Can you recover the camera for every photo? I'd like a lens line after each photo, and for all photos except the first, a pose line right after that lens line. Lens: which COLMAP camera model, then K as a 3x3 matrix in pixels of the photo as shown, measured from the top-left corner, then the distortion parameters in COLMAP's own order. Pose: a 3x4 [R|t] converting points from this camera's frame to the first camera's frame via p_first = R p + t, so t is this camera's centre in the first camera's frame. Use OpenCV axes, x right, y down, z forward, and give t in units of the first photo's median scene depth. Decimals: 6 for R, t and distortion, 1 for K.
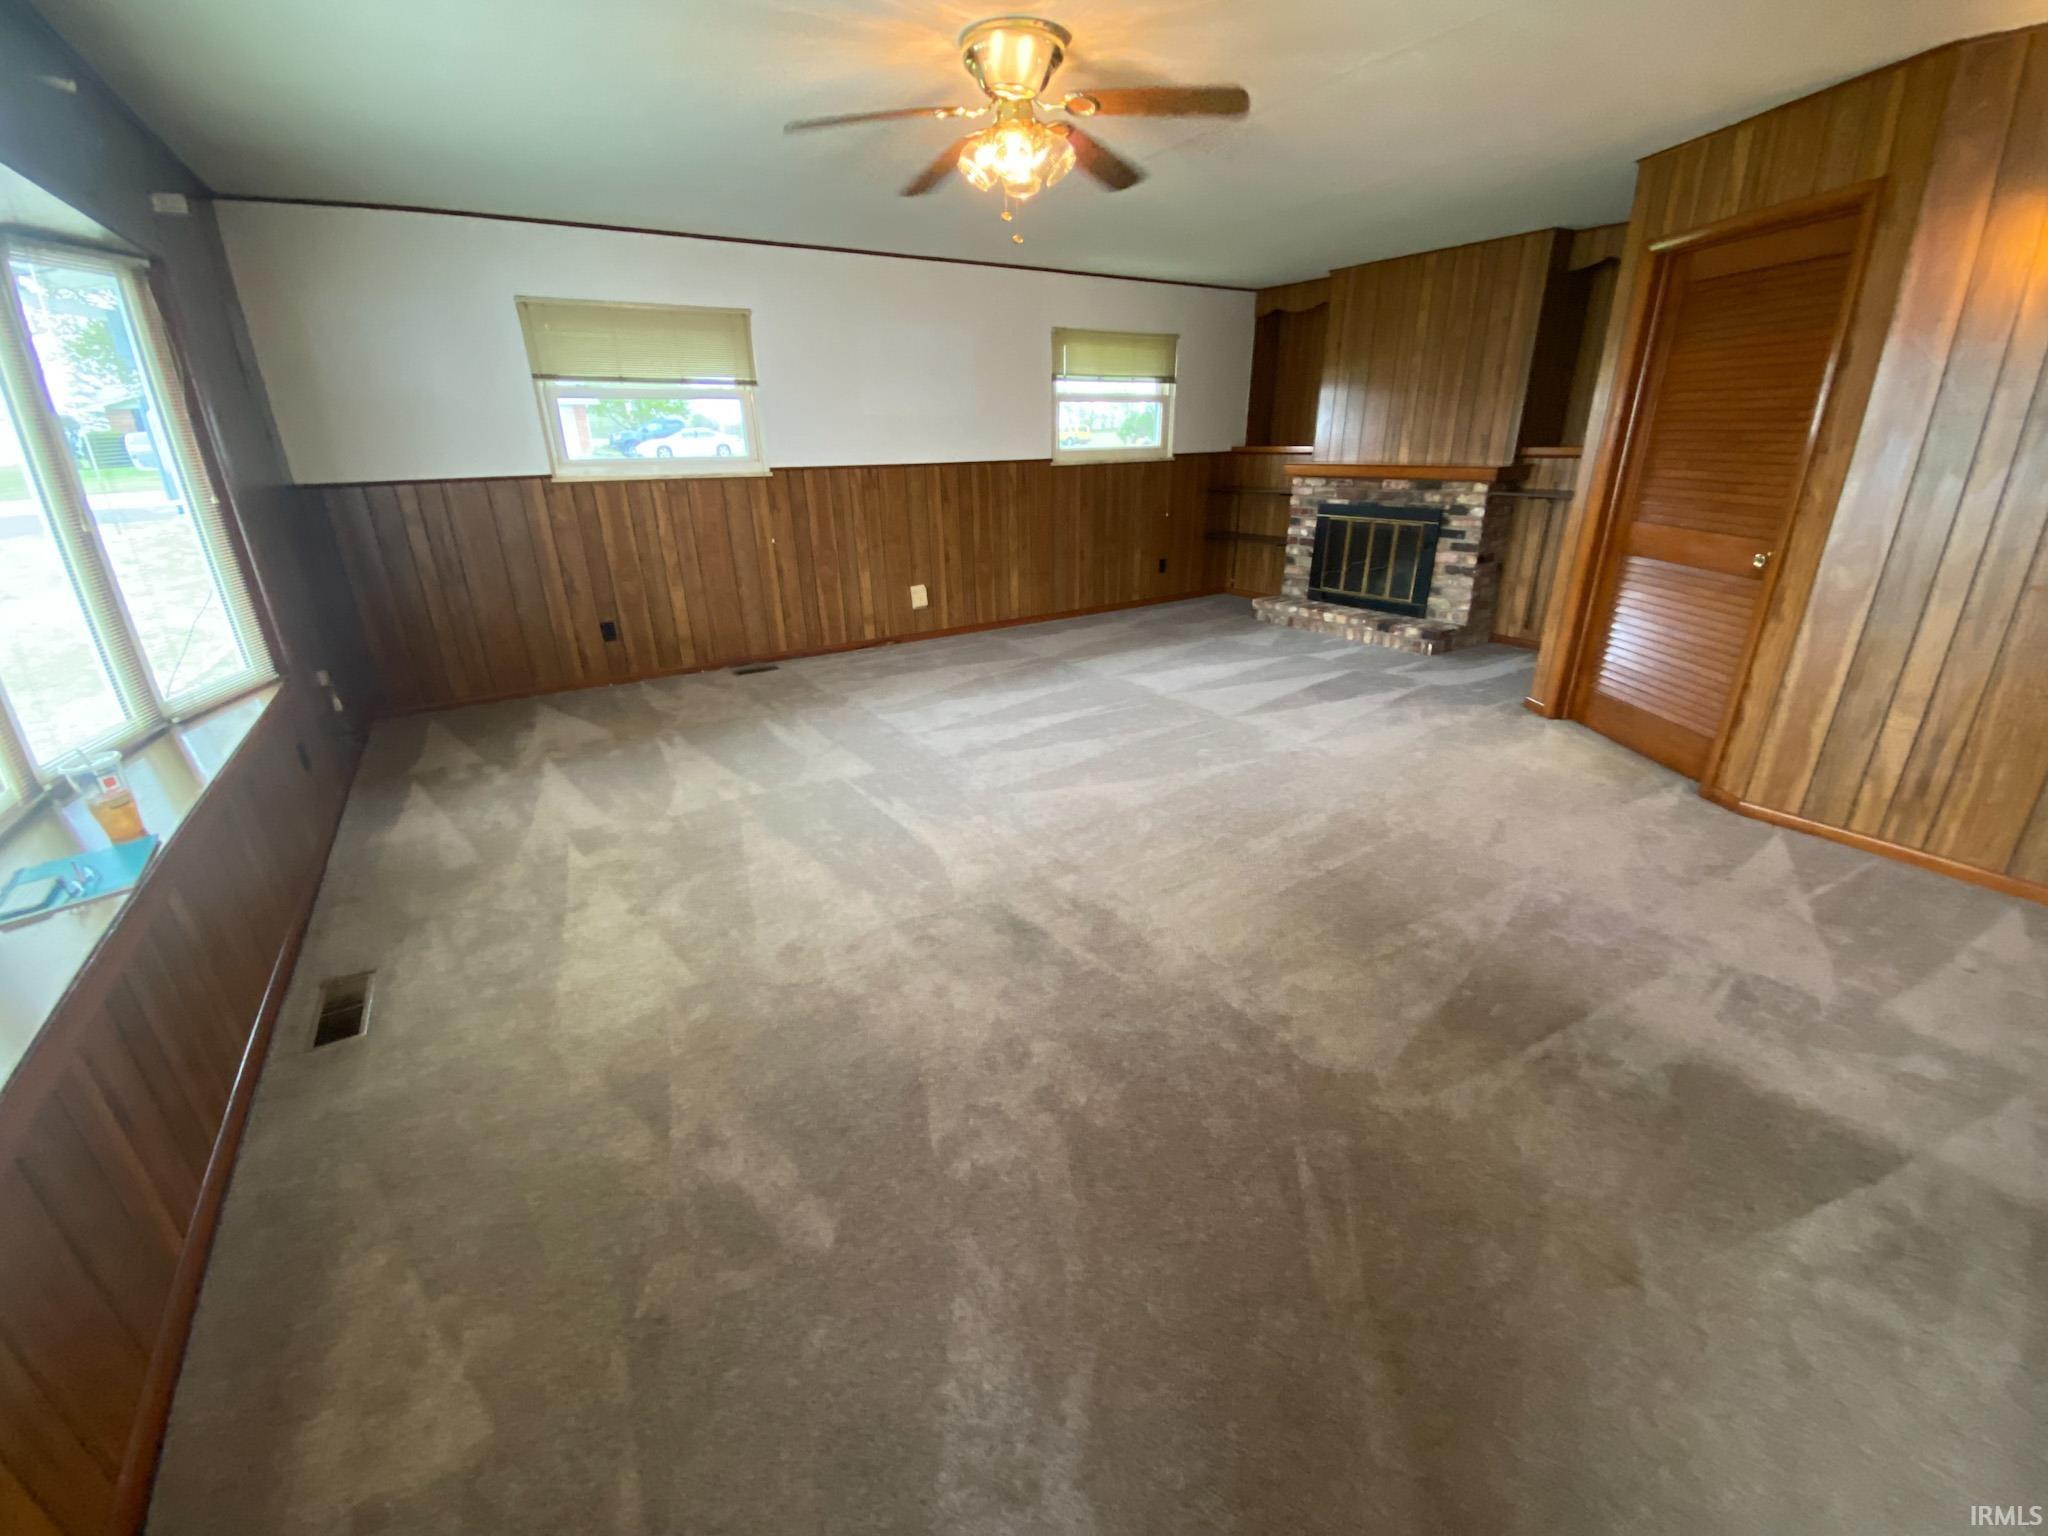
lens RADIAL K [[825.7, 0, 1024.0], [0, 825.7, 768.0], [0, 0, 1]] dist [0.027701, -0.024222]
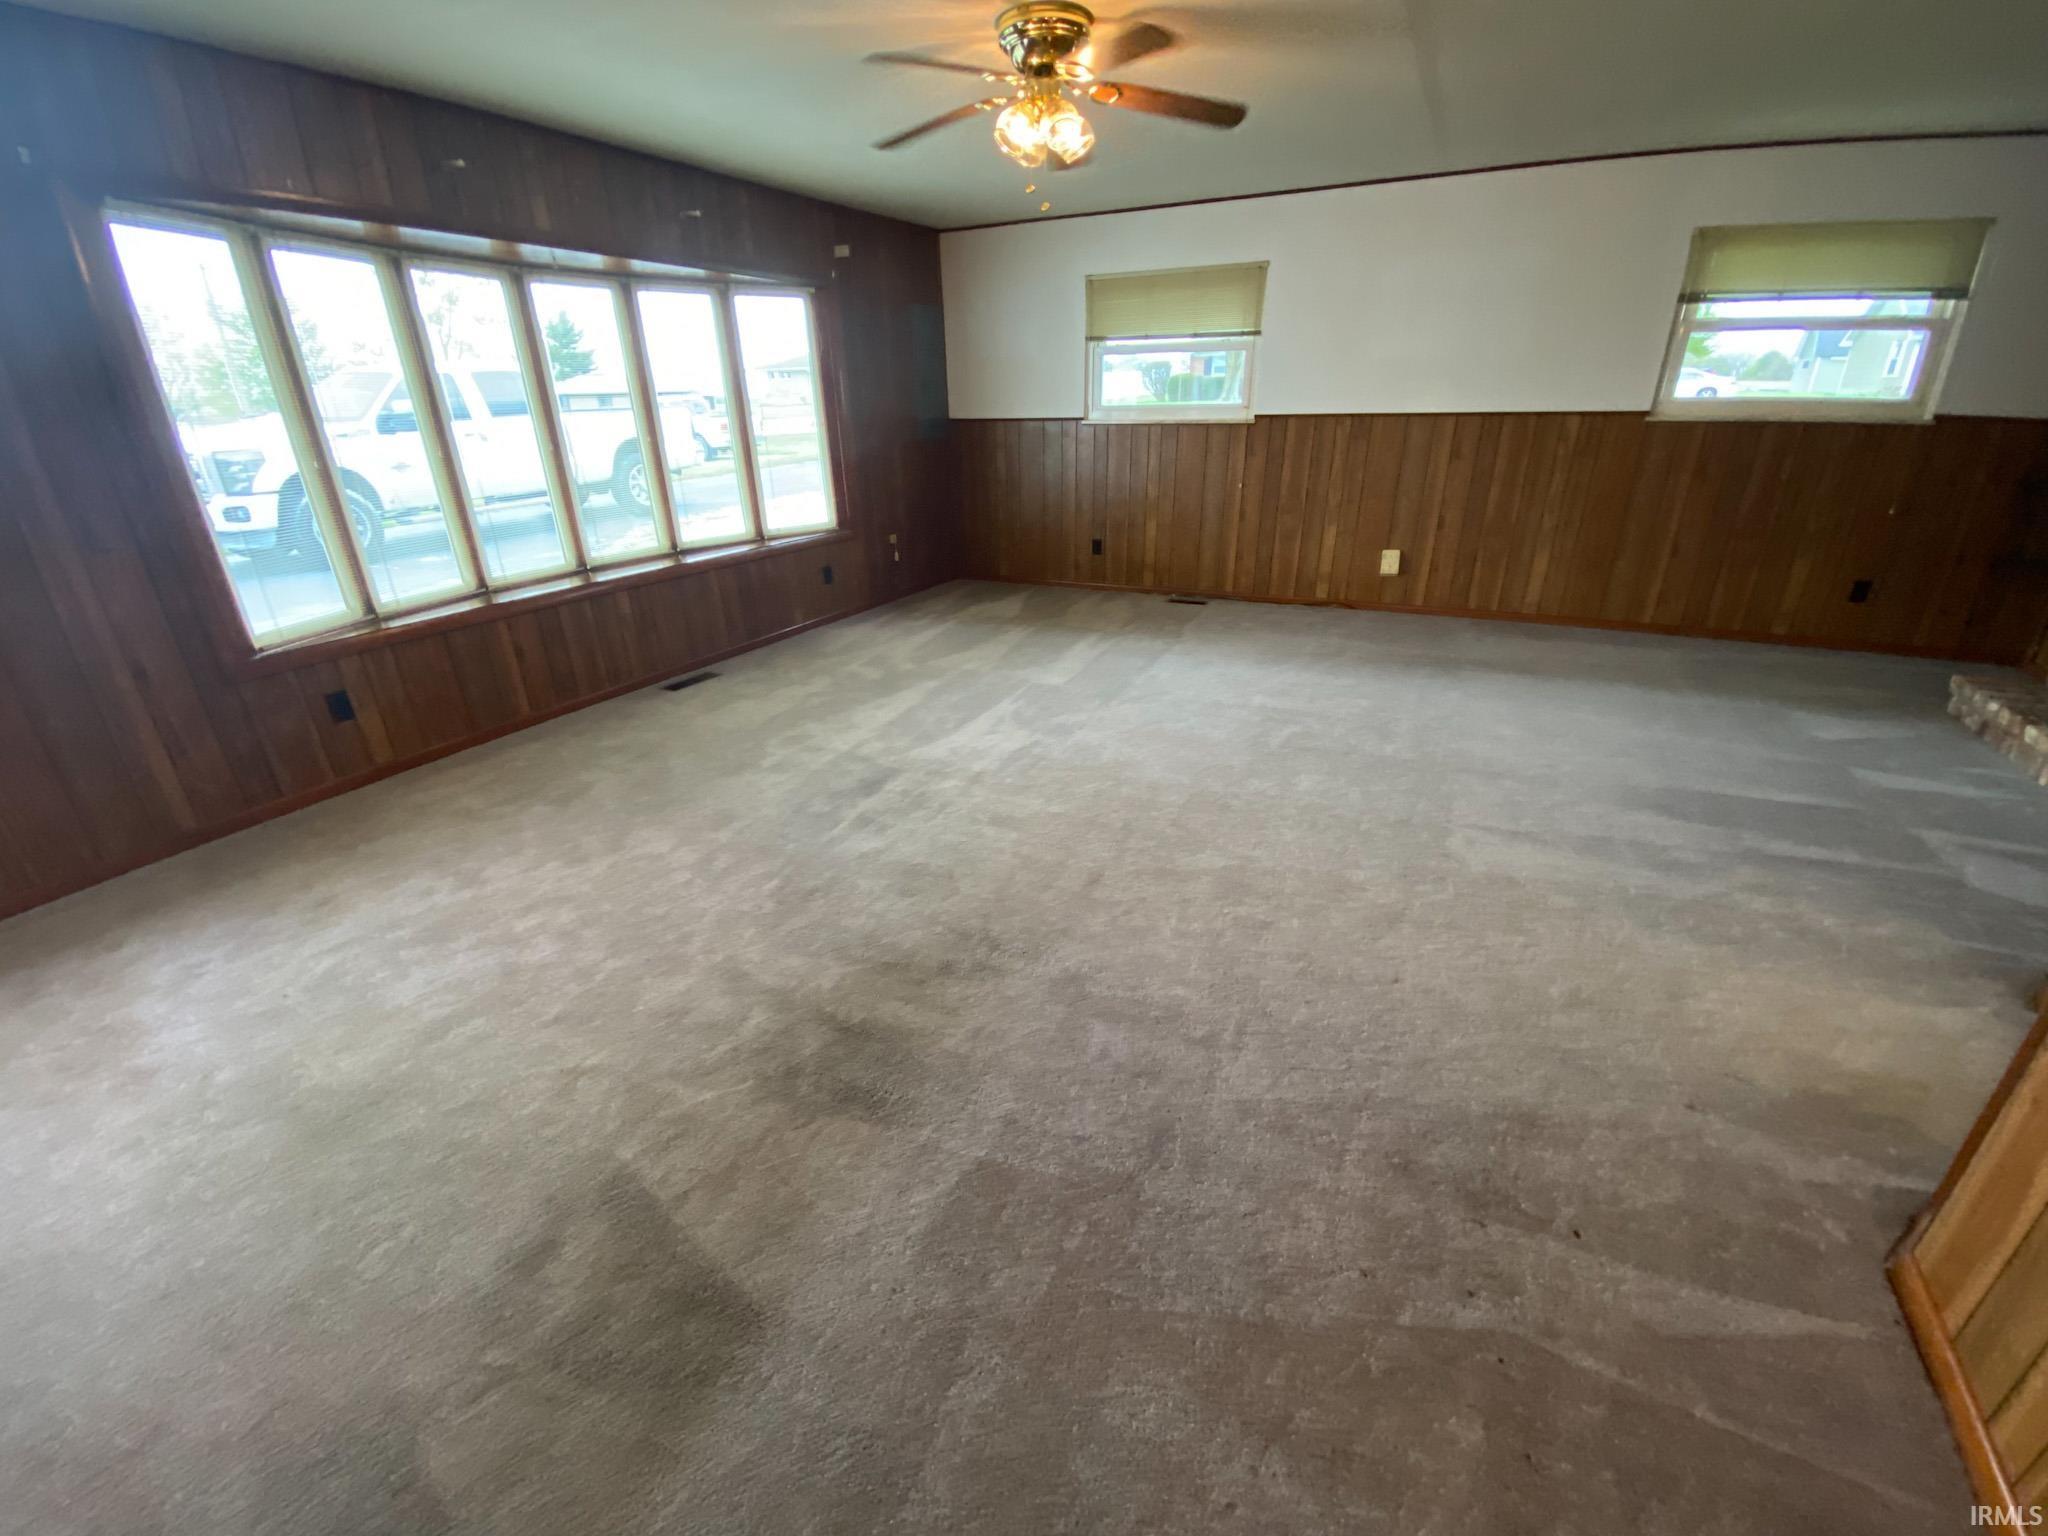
lens RADIAL K [[825.7, 0, 1024.0], [0, 825.7, 768.0], [0, 0, 1]] dist [0.027701, -0.024222]
pose [[0.513720, 0.359565, -0.778977, 0.513457], [-0.309366, 0.924495, 0.222714, -0.089263], [0.800241, 0.126576, 0.586168, 0.199630]]
